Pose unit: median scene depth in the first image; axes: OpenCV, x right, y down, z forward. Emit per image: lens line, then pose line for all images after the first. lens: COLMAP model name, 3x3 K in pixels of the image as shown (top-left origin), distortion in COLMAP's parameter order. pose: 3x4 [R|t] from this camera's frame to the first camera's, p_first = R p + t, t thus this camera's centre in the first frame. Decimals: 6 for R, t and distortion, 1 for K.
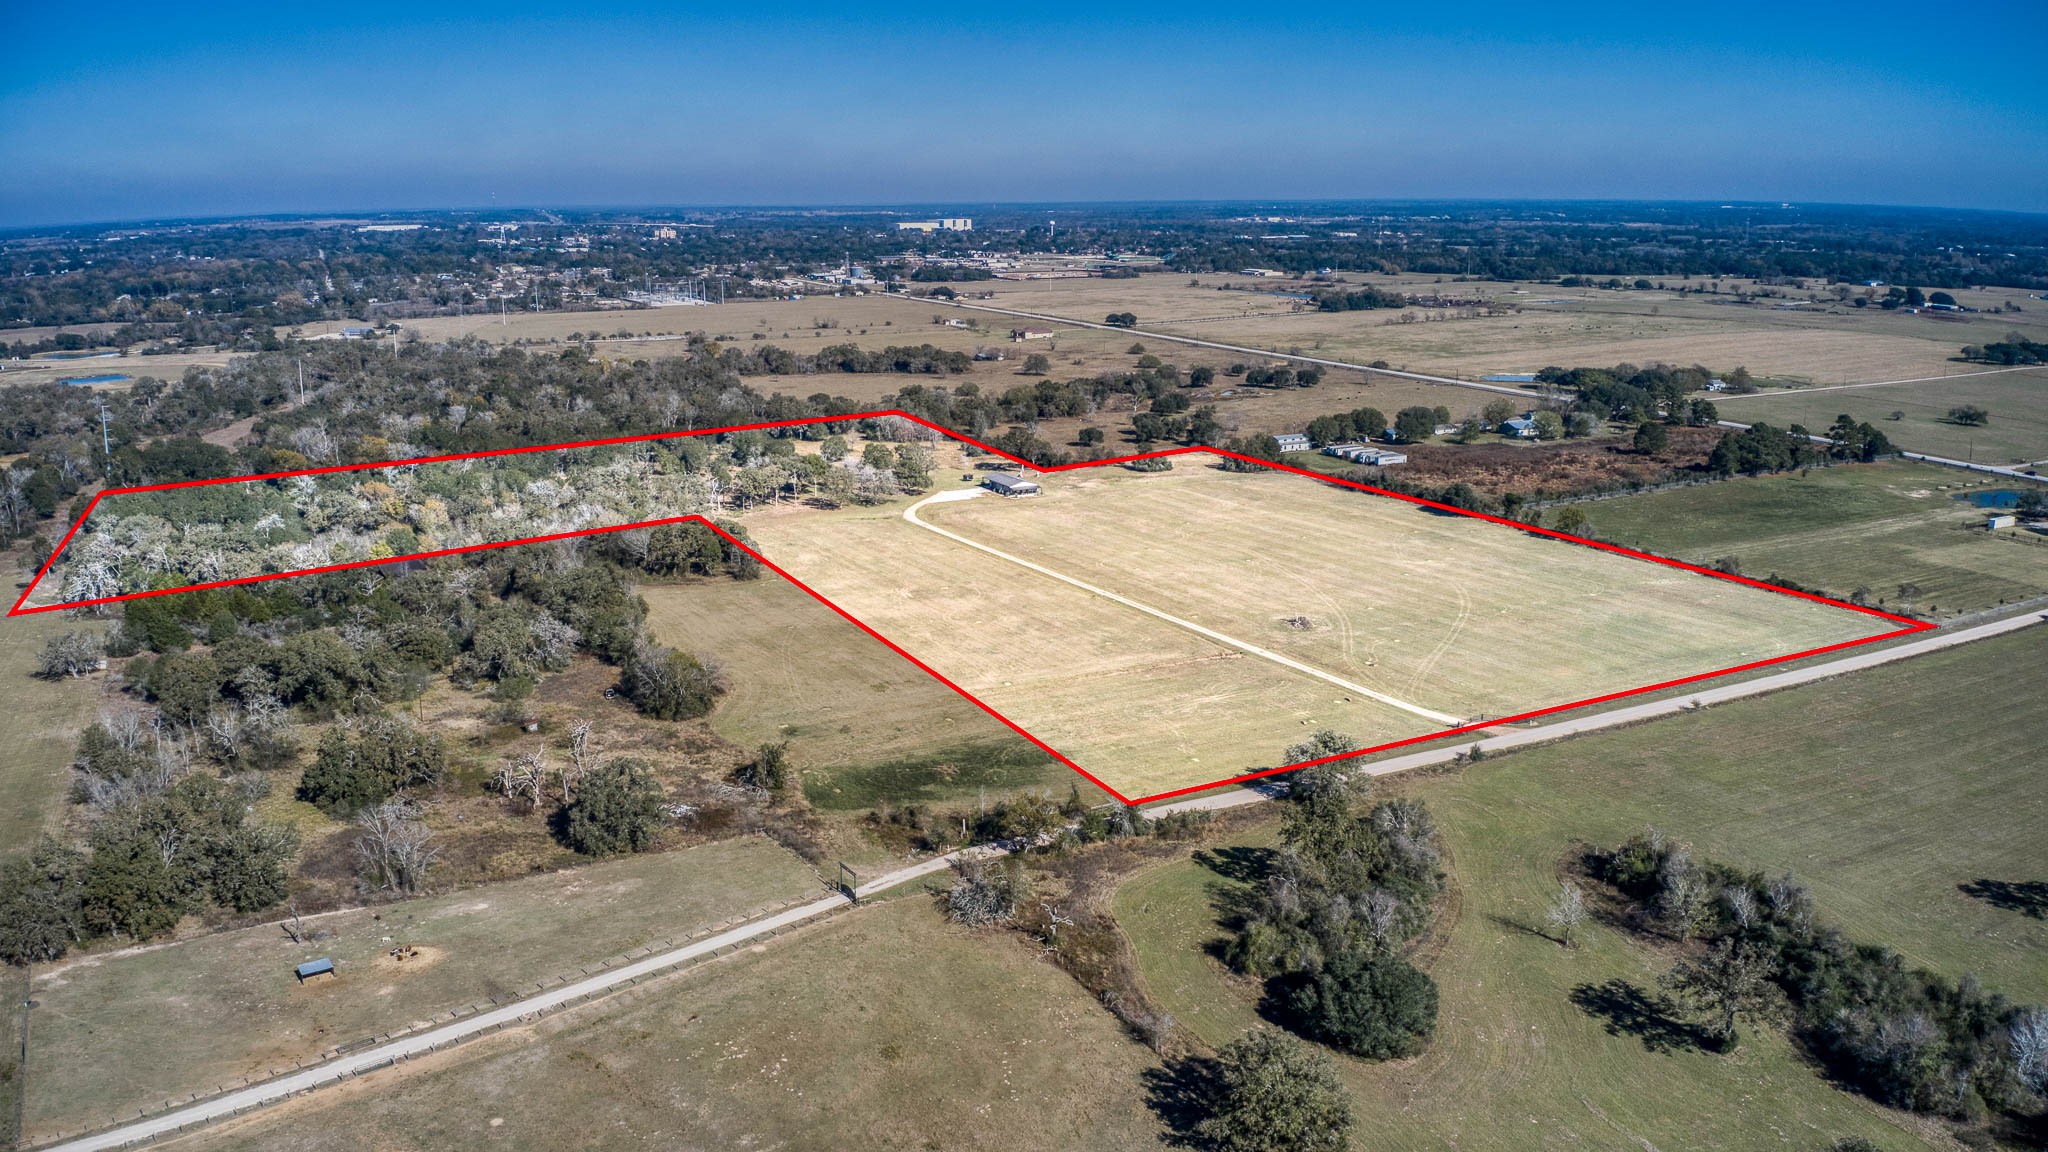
lens RADIAL K [[1572.7, 0, 1024.0], [0, 1572.7, 576.0], [0, 0, 1]] dist [0.053408, -0.284943]
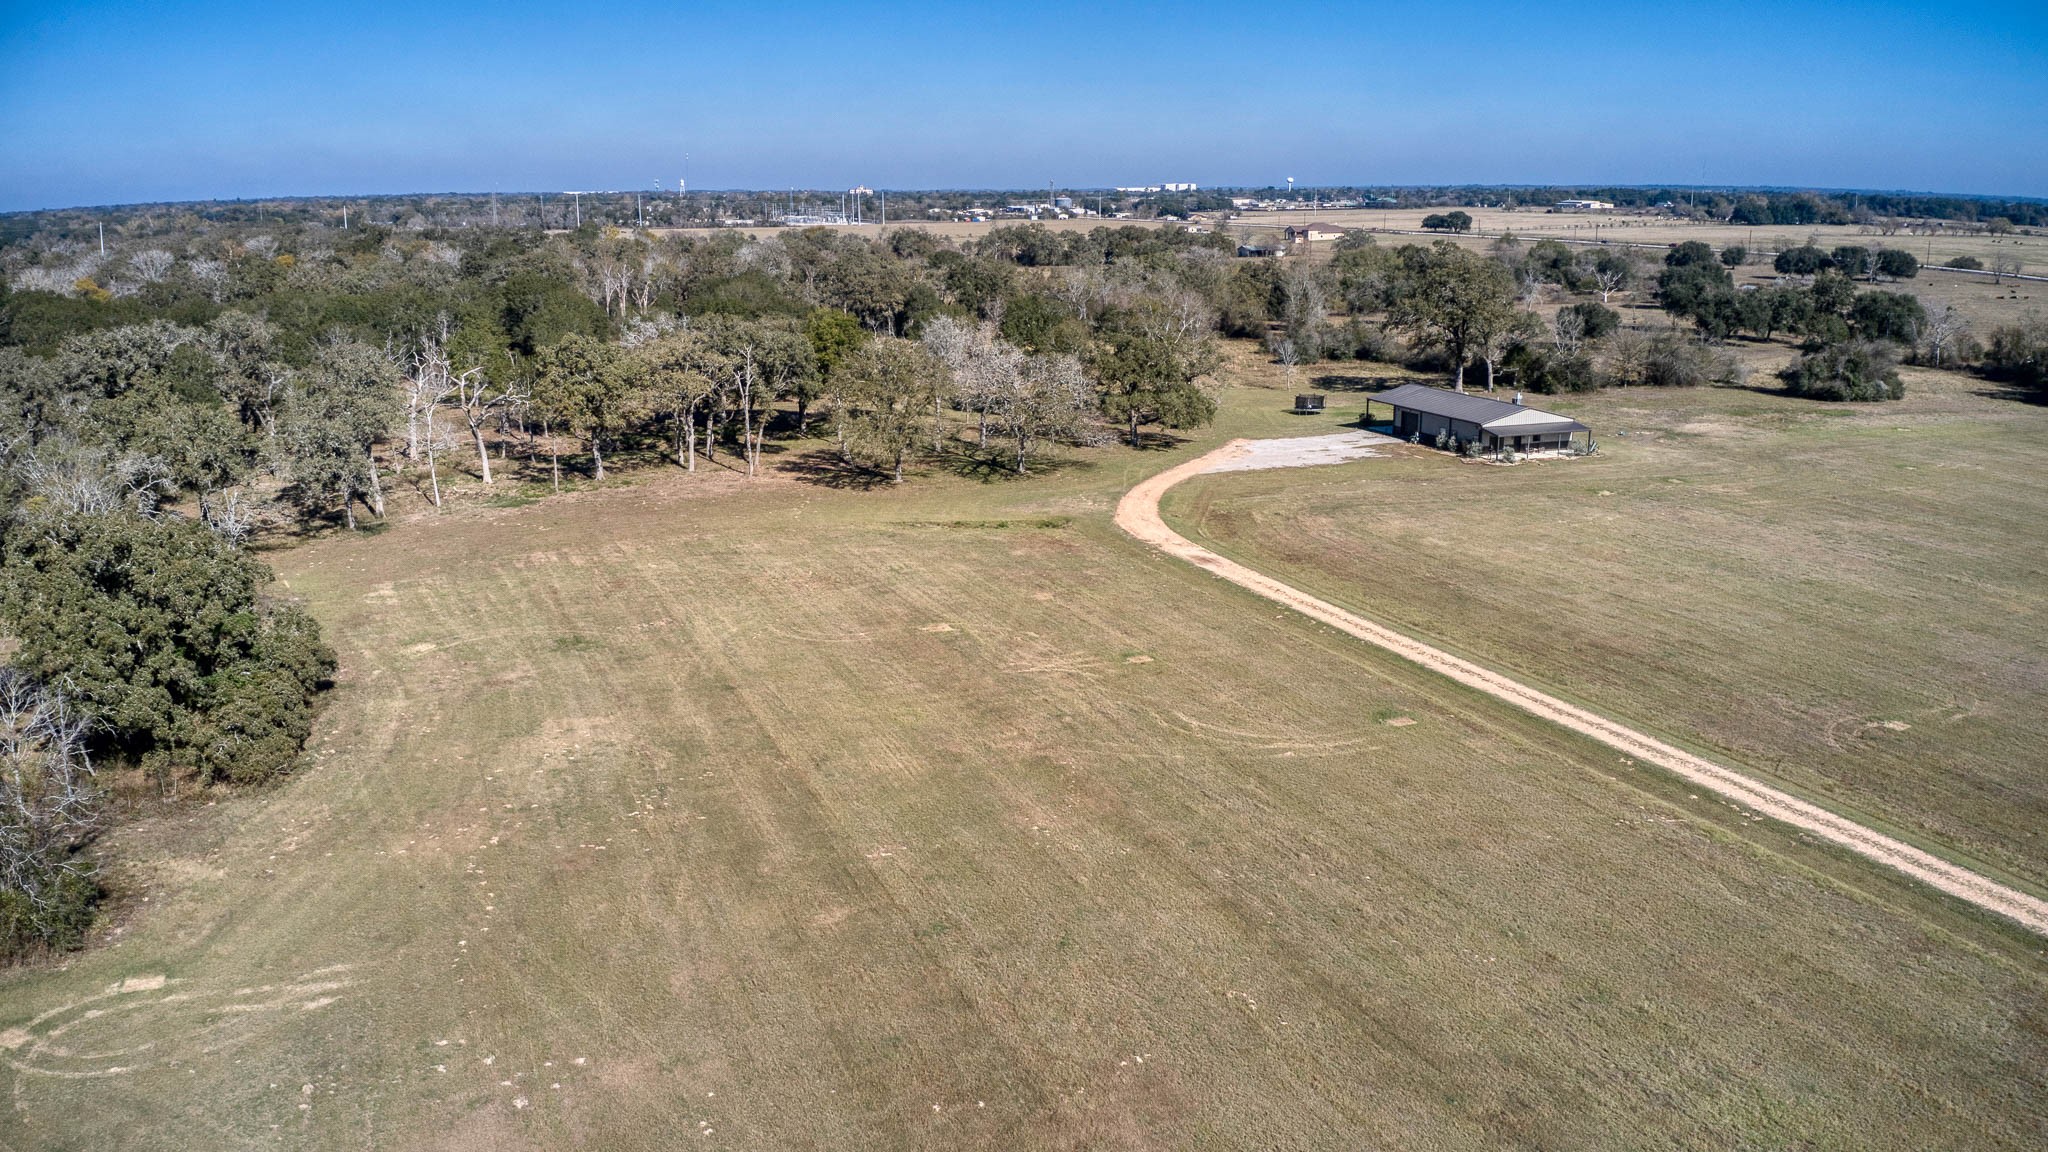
lens RADIAL K [[1572.7, 0, 1024.0], [0, 1572.7, 576.0], [0, 0, 1]] dist [0.053408, -0.284943]
pose [[0.991036, 0.030415, -0.130083, -0.053817], [-0.029762, 0.999533, 0.006962, -0.028070], [0.130234, -0.003028, 0.991479, 0.693653]]
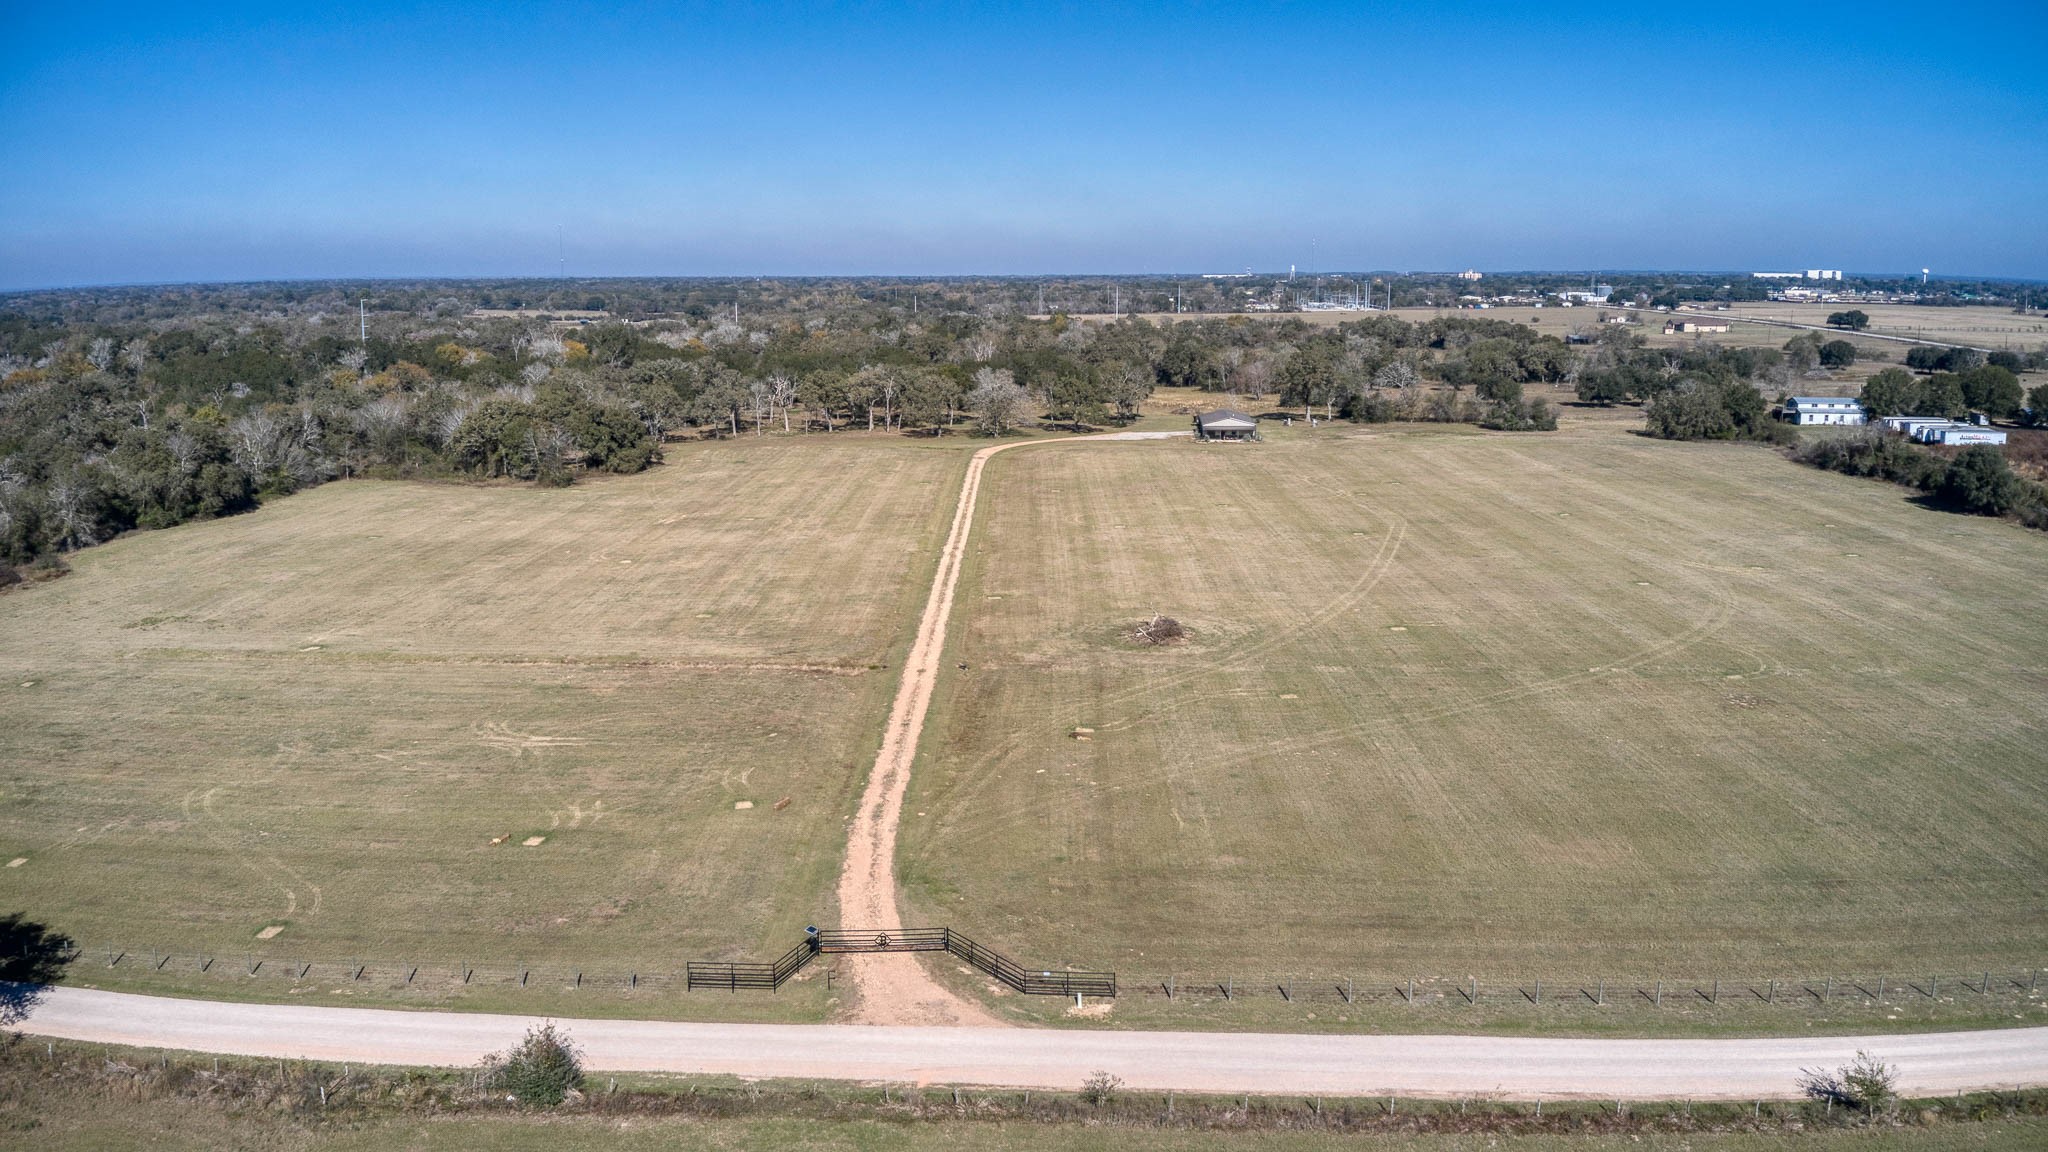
lens RADIAL K [[1575.3, 0, 1024.0], [0, 1575.3, 576.0], [0, 0, 1]] dist [0.074333, -0.283245]
pose [[0.857071, 0.099686, -0.505463, 0.246256], [-0.121747, 0.992503, -0.010697, 0.016560], [0.500607, 0.070707, 0.862782, 0.435633]]
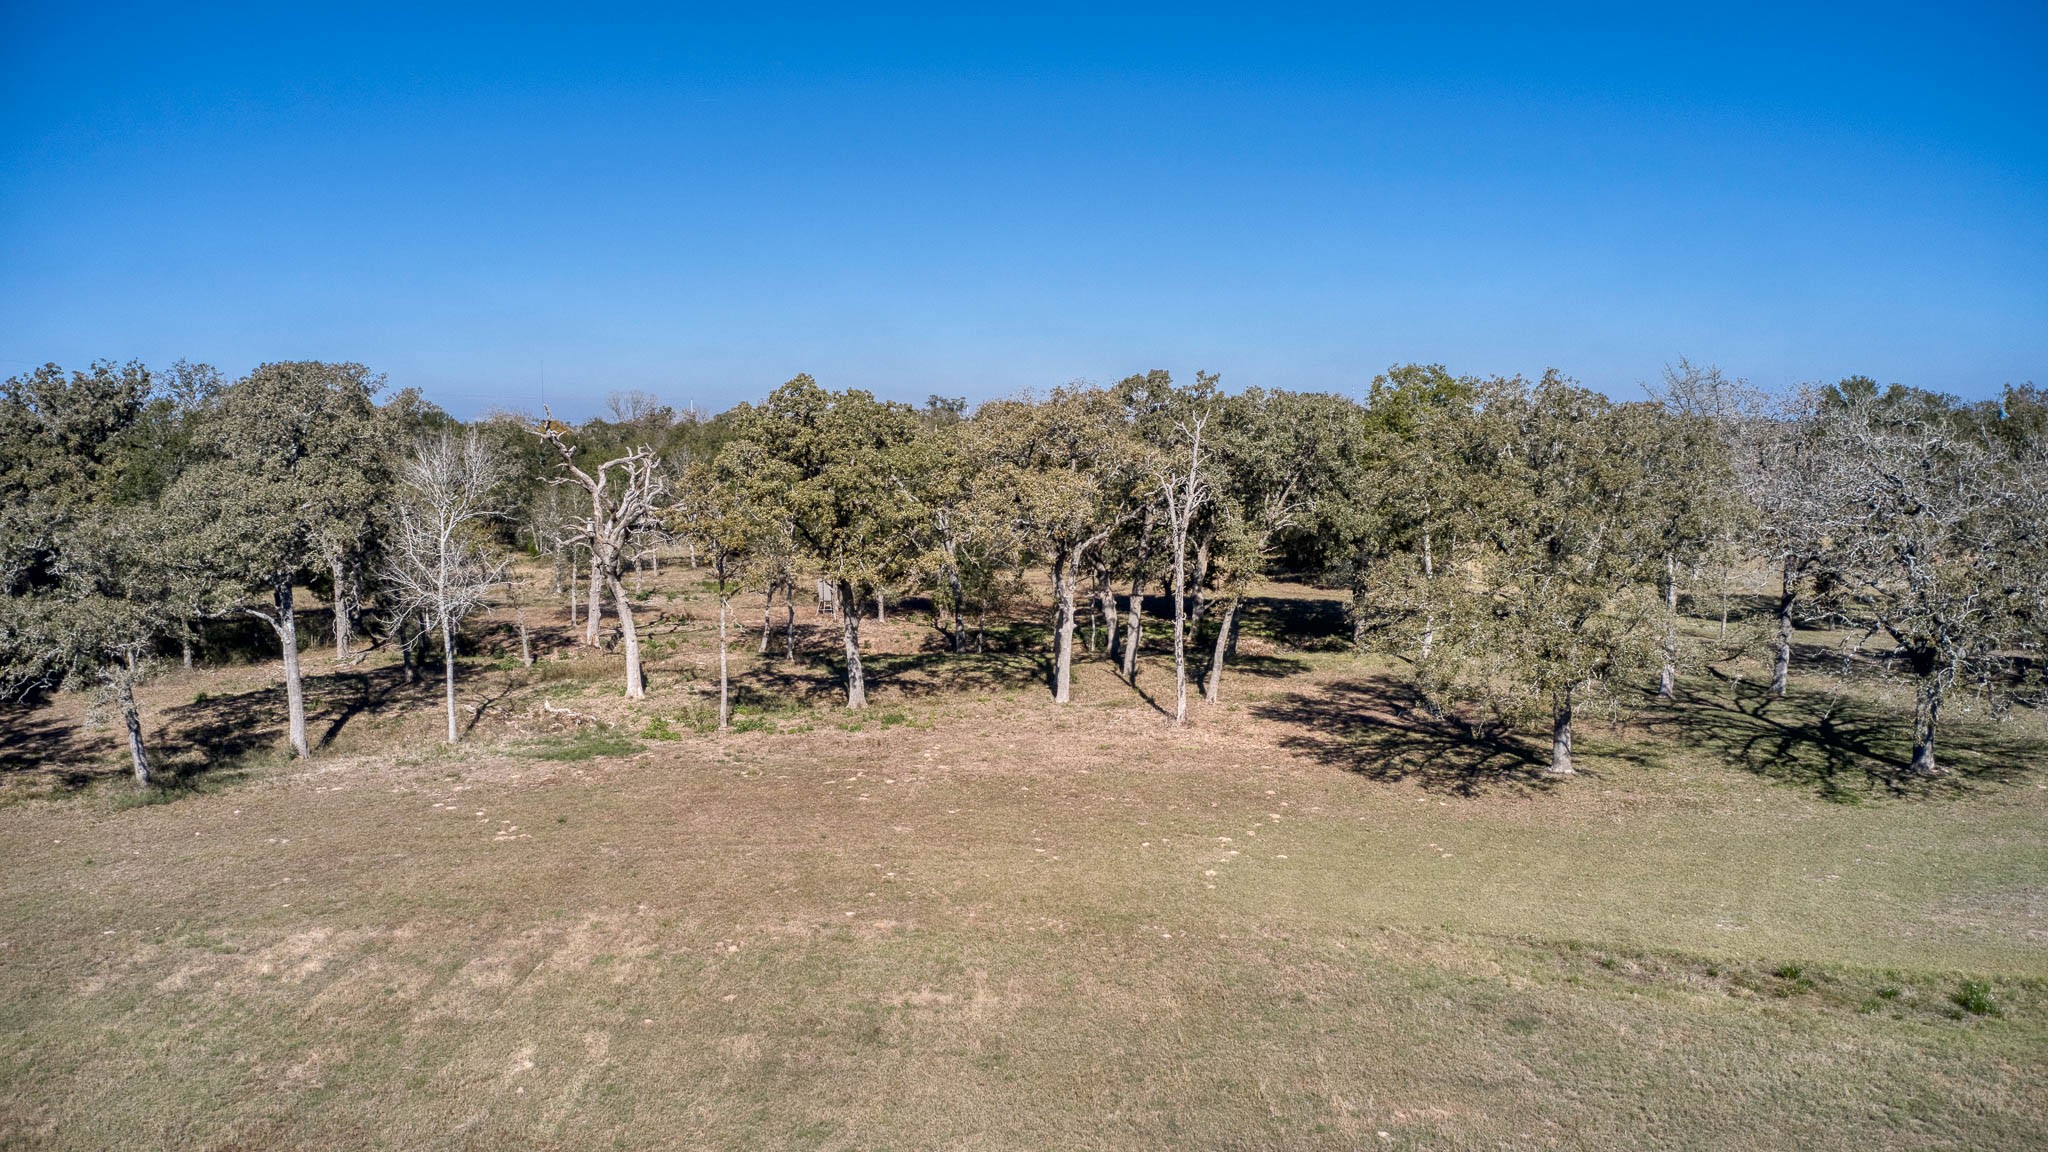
lens RADIAL K [[1572.7, 0, 1024.0], [0, 1572.7, 576.0], [0, 0, 1]] dist [0.053408, -0.284943]
pose [[0.854047, 0.047891, -0.517987, -0.090681], [-0.120406, 0.986911, -0.107277, -0.039682], [0.506070, 0.153988, 0.848635, 0.863672]]
